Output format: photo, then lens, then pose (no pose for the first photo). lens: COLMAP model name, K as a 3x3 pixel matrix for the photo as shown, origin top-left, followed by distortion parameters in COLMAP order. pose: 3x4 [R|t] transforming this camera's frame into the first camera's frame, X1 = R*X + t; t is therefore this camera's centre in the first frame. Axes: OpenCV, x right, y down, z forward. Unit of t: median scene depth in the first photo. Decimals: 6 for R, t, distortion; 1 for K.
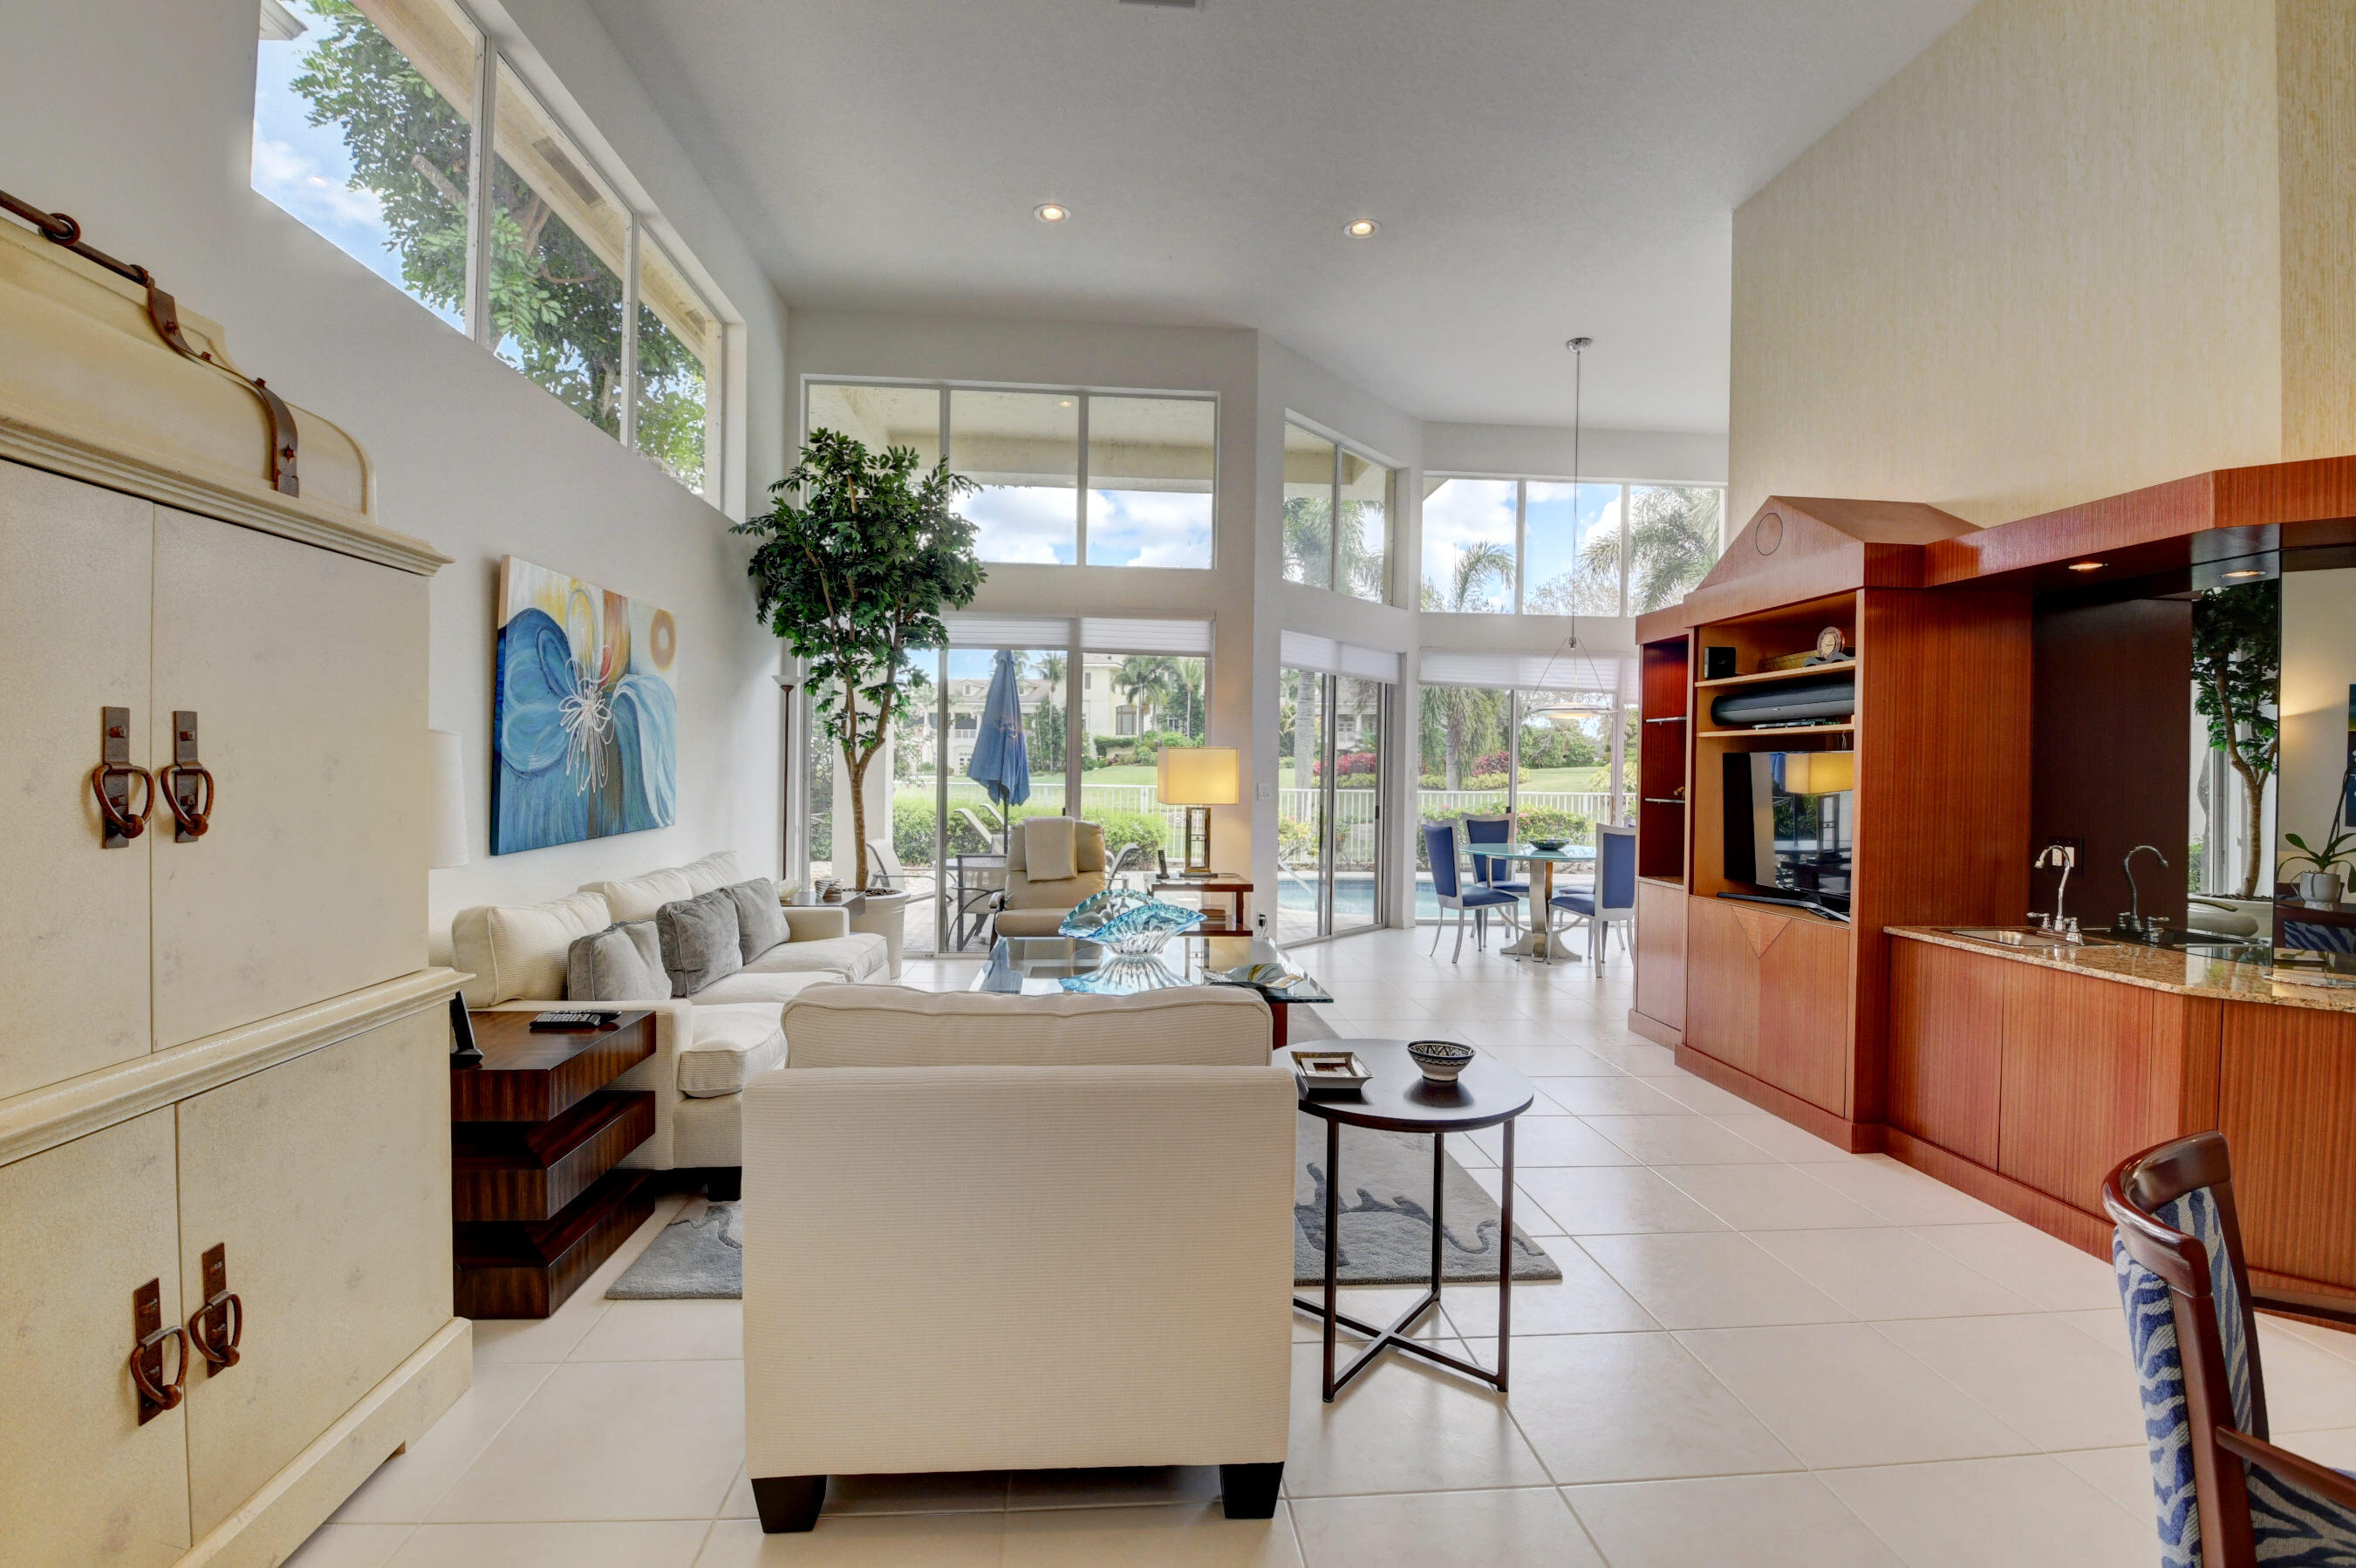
lens RADIAL K [[1045.6, 0, 1168.0], [0, 1045.6, 777.6], [0, 0, 1]] dist [0.002988, -0.018110]
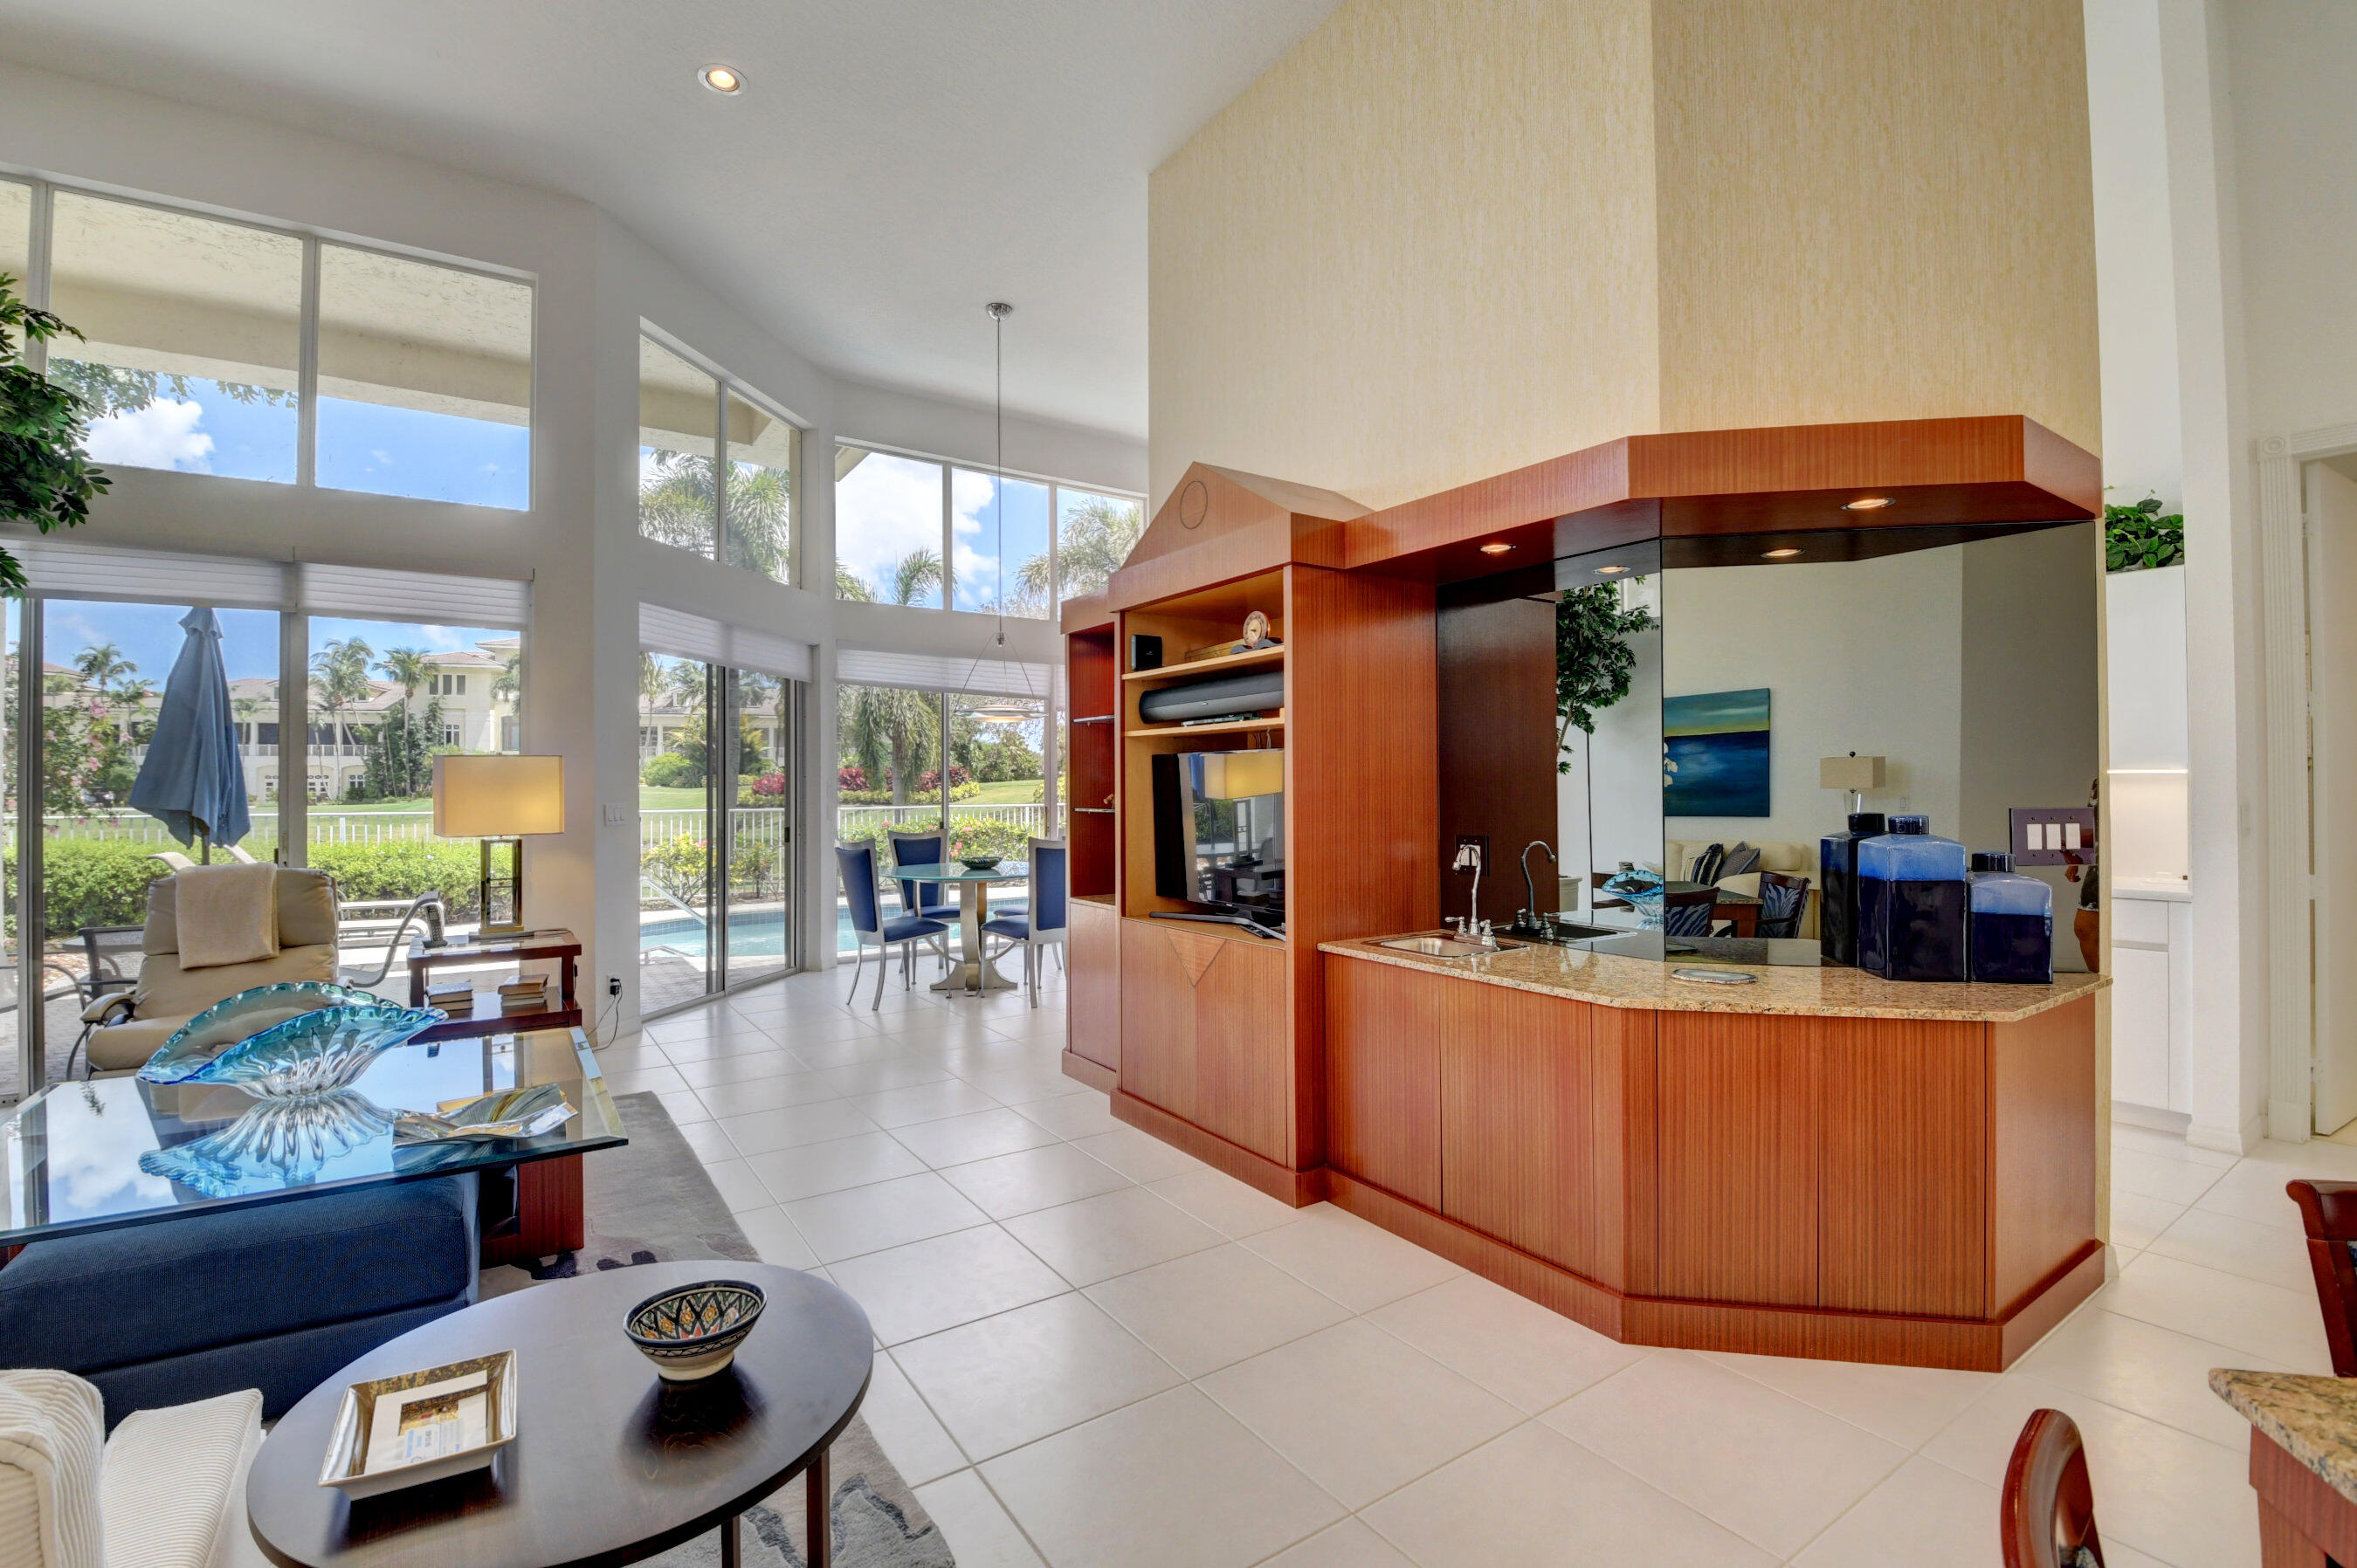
lens RADIAL K [[1018.4, 0, 1155.8], [0, 1018.4, 778.0], [0, 0, 1]] dist [-0.042085, -0.000088]
pose [[0.878033, -0.015819, 0.478339, 0.116950], [0.023561, 0.999670, -0.010188, 0.004722], [-0.478020, 0.020216, 0.878116, 0.233470]]
